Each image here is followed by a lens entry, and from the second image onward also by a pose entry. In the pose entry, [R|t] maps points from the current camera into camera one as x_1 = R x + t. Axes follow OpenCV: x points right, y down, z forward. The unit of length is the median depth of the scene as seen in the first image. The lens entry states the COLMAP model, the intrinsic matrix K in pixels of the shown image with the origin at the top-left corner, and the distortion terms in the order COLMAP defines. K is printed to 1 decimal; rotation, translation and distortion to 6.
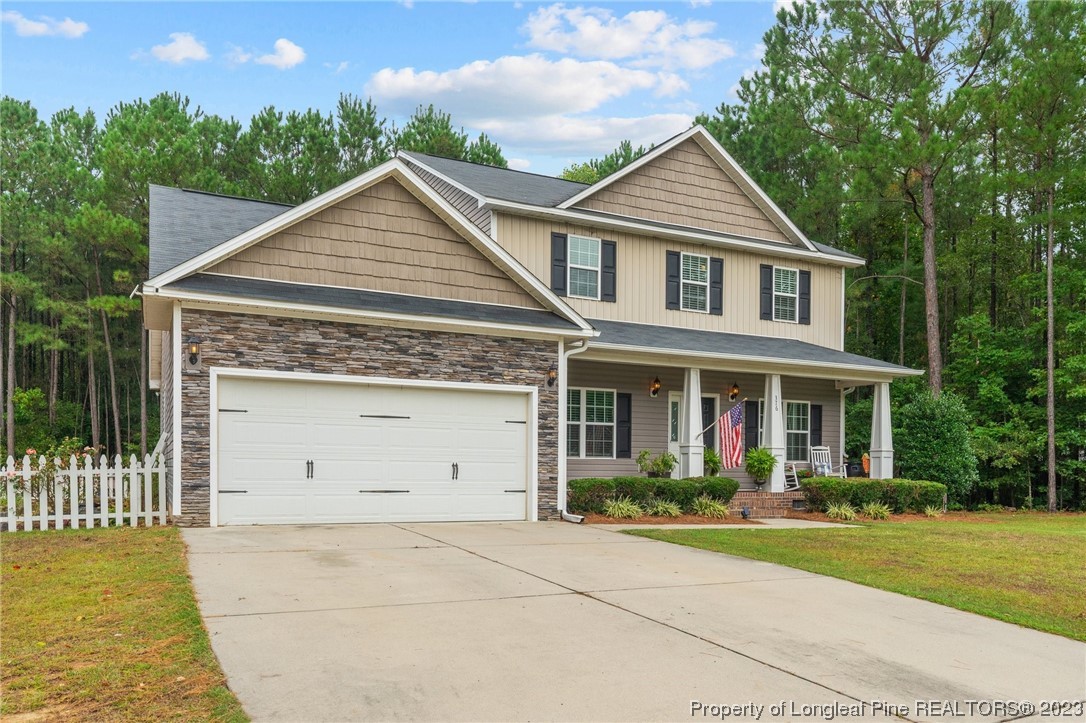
lens RADIAL K [[801.1, 0, 536.8], [0, 801.1, 473.9], [0, 0, 1]] dist [0.014691, 0.001022]
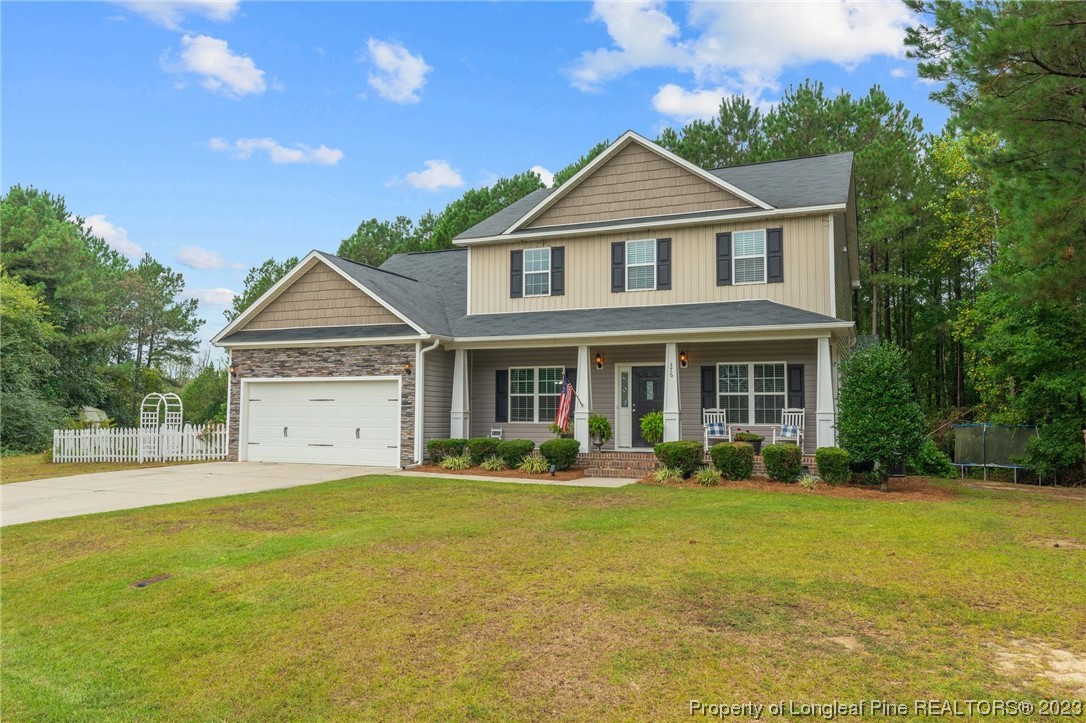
lens RADIAL K [[790.6, 0, 538.9], [0, 790.6, 363.2], [0, 0, 1]] dist [0.013669, -0.004520]
pose [[0.660200, -0.058750, -0.748789, 1.242933], [-0.004931, 0.996576, -0.082539, -0.013159], [0.751074, 0.058185, 0.657649, 0.234652]]
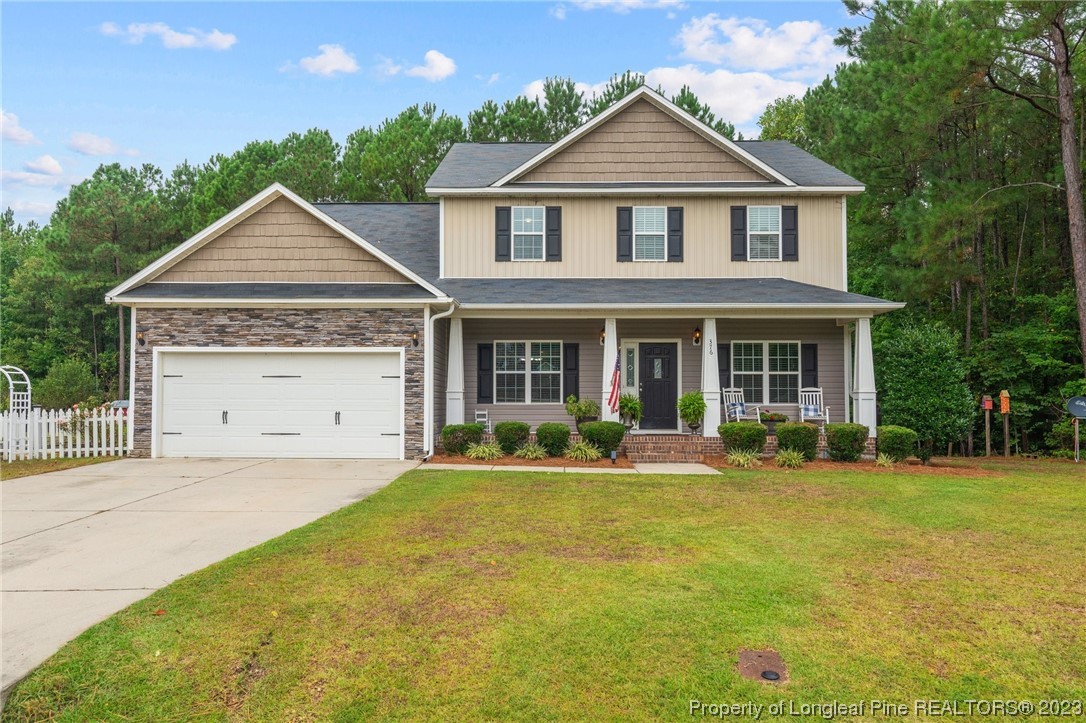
lens RADIAL K [[790.6, 0, 537.0], [0, 790.6, 369.4], [0, 0, 1]] dist [0.013669, -0.004520]
pose [[0.893532, -0.024508, -0.448330, 0.703617], [0.003434, 0.998853, -0.047760, -0.018460], [0.448987, 0.041135, 0.892591, 0.033117]]
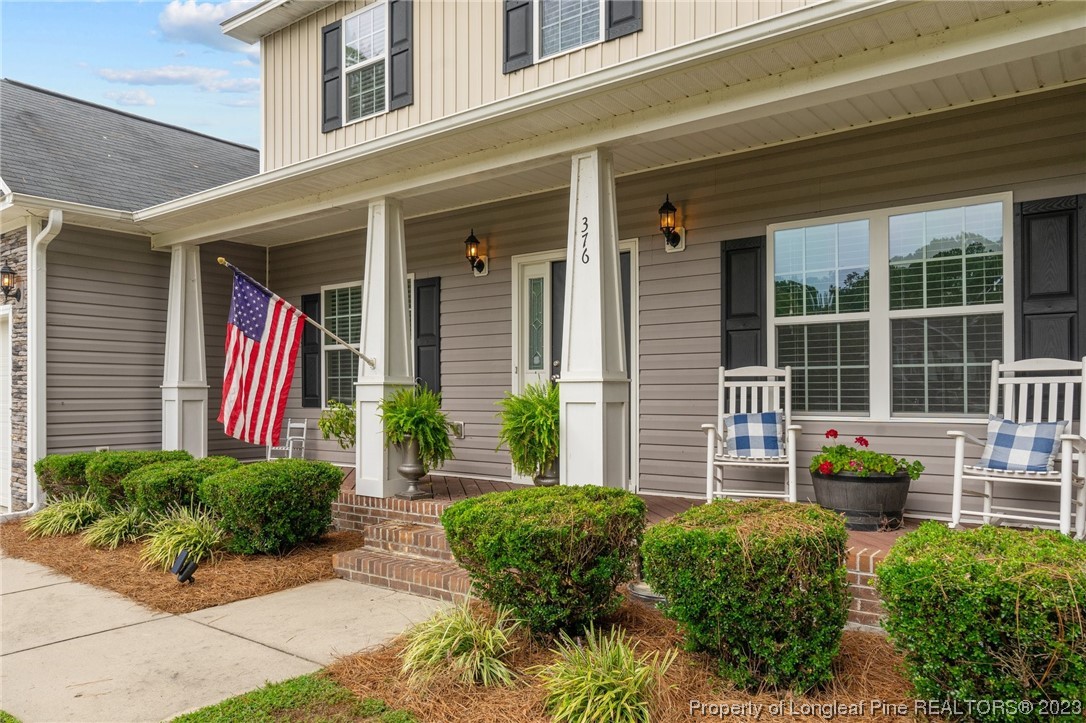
lens RADIAL K [[741.8, 0, 536.7], [0, 741.8, 393.0], [0, 0, 1]] dist [0.004314, 0.004018]
pose [[0.463655, -0.008412, -0.885976, 0.710078], [0.003695, 0.999965, -0.007560, -0.032669], [0.886008, 0.000232, 0.463670, 1.088270]]
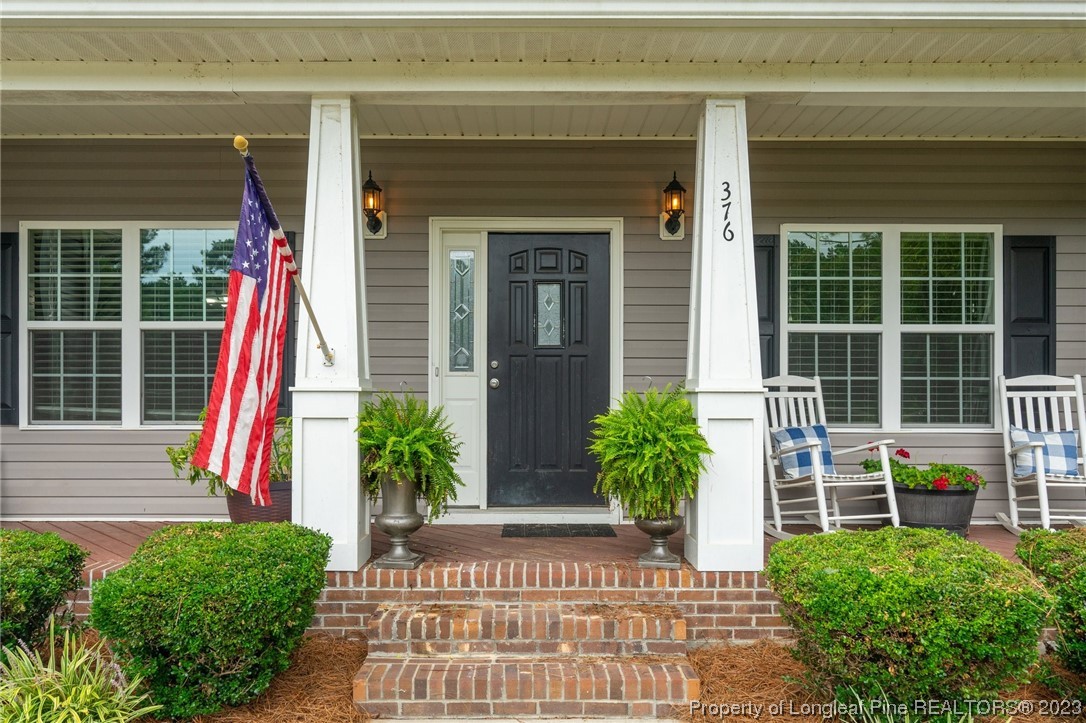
lens RADIAL K [[766.7, 0, 532.3], [0, 766.7, 395.2], [0, 0, 1]] dist [0.013125, -0.007407]
pose [[0.902639, -0.006404, -0.430350, 0.446957], [0.003473, 0.999965, -0.007595, -0.037678], [0.430383, 0.005361, 0.902630, 0.974421]]
